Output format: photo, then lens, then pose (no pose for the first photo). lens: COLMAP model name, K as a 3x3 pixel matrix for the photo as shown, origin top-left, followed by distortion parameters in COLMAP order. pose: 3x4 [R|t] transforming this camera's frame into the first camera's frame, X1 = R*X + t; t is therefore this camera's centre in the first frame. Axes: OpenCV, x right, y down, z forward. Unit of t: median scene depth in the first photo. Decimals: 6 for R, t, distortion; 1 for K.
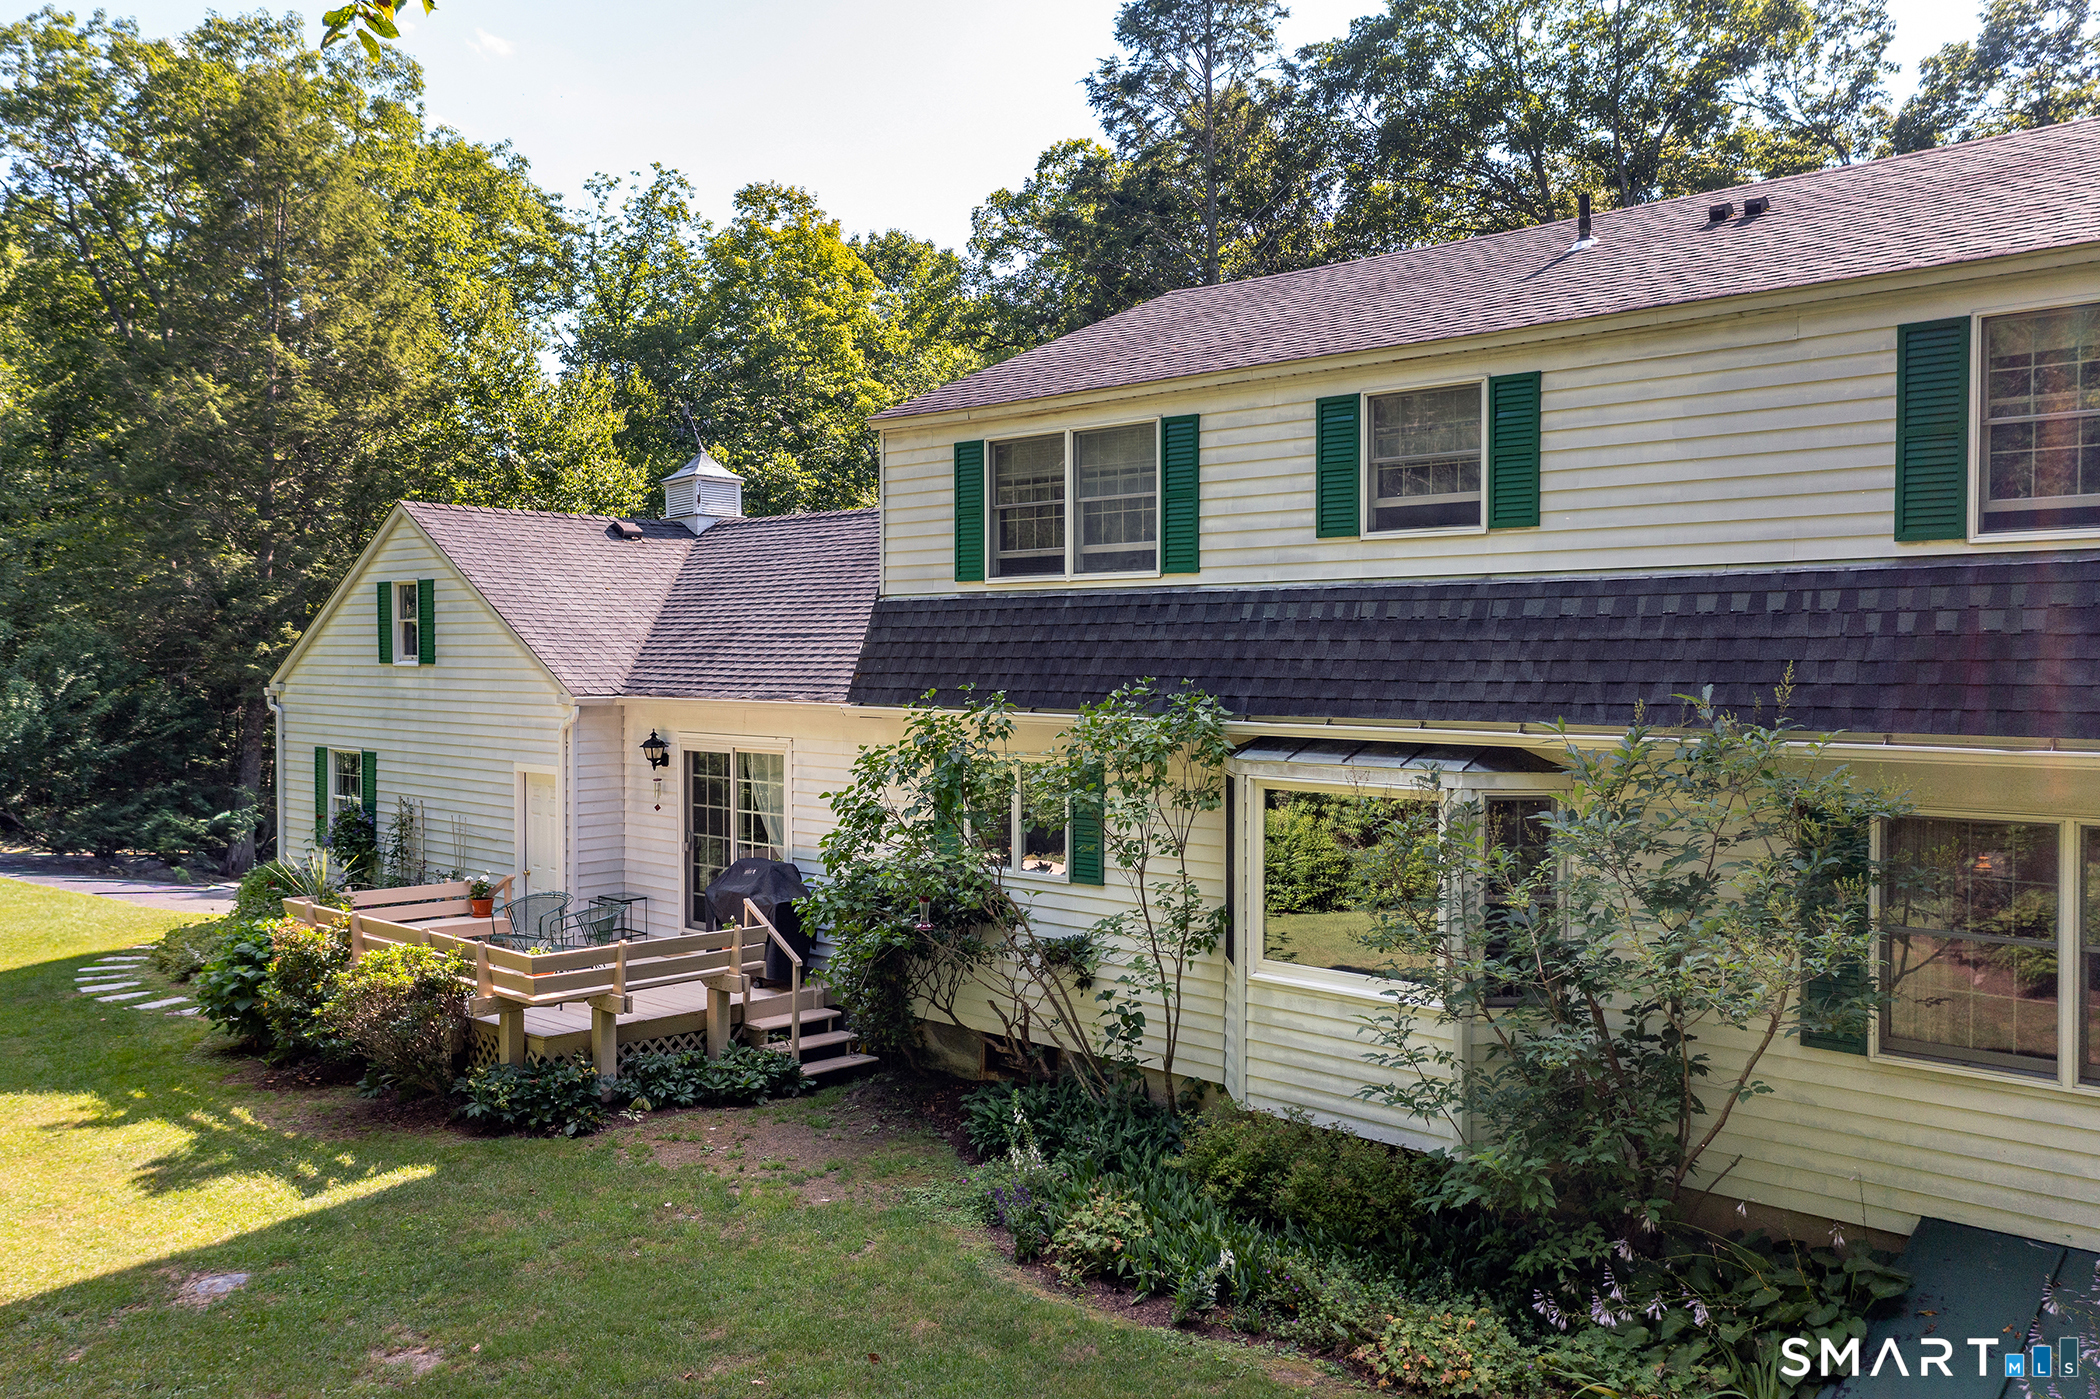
lens RADIAL K [[2442.0, 0, 1050.0], [0, 2442.0, 699.5], [0, 0, 1]] dist [0.018926, 0.030733]
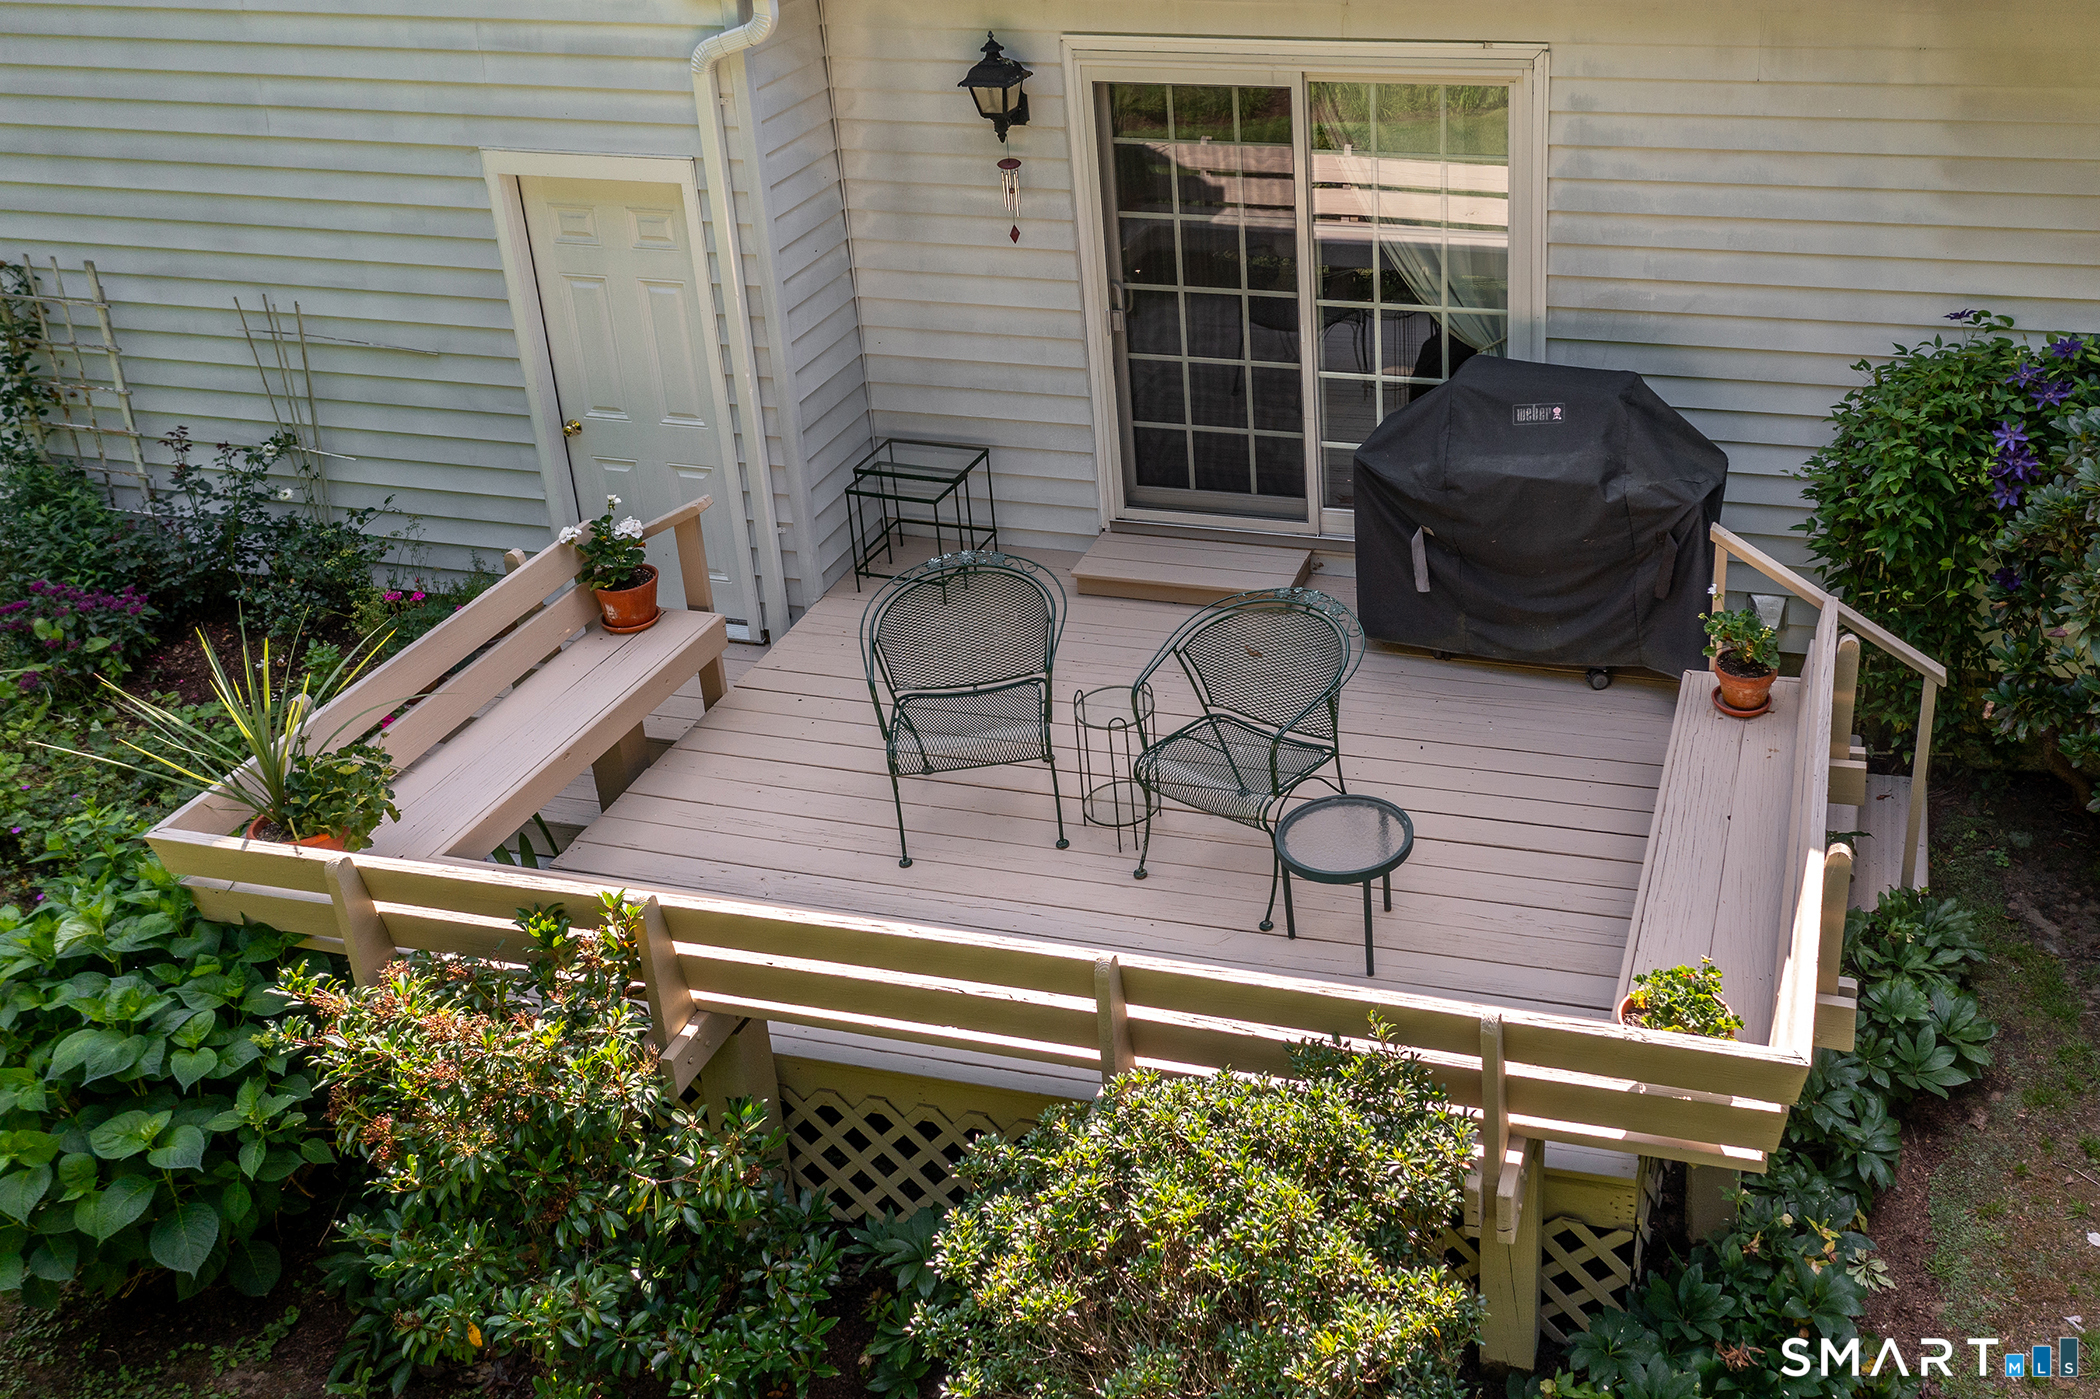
lens RADIAL K [[2442.0, 0, 1050.0], [0, 2442.0, 699.5], [0, 0, 1]] dist [0.018926, 0.030733]
pose [[0.811836, -0.248779, 0.528235, -0.479262], [0.027982, 0.920225, 0.390387, -0.050926], [-0.583215, -0.302149, 0.754033, 0.857875]]
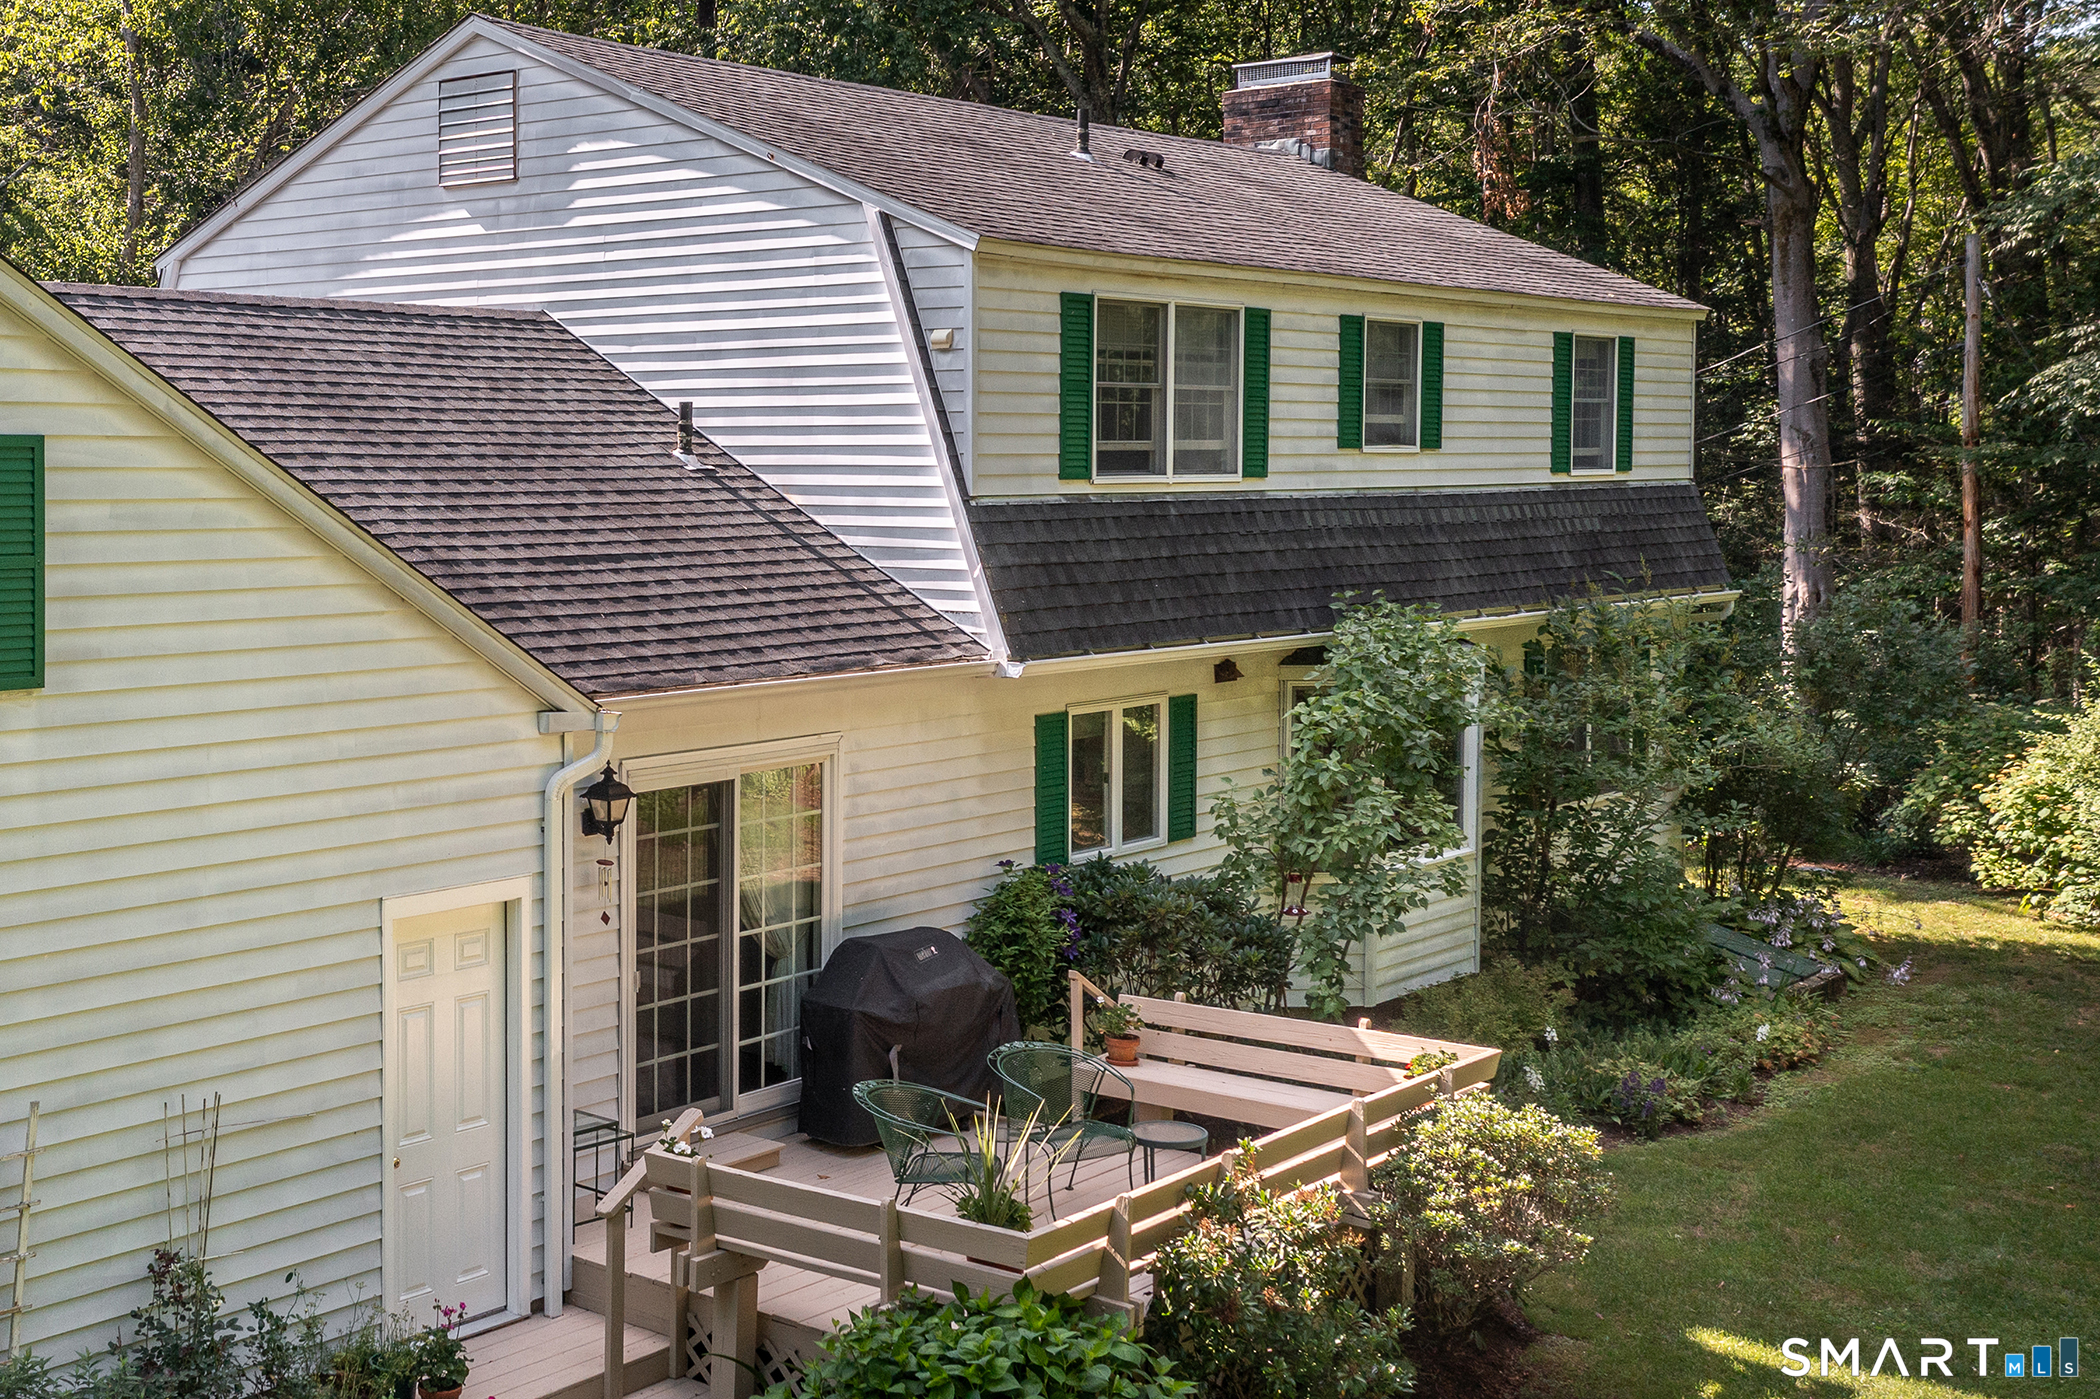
lens RADIAL K [[2442.0, 0, 1050.0], [0, 2442.0, 699.5], [0, 0, 1]] dist [0.018926, 0.030733]
pose [[-0.244048, -0.056129, 0.968137, -0.833484], [0.055247, 0.995898, 0.071665, -0.038632], [-0.968188, 0.070977, -0.239946, 1.304586]]
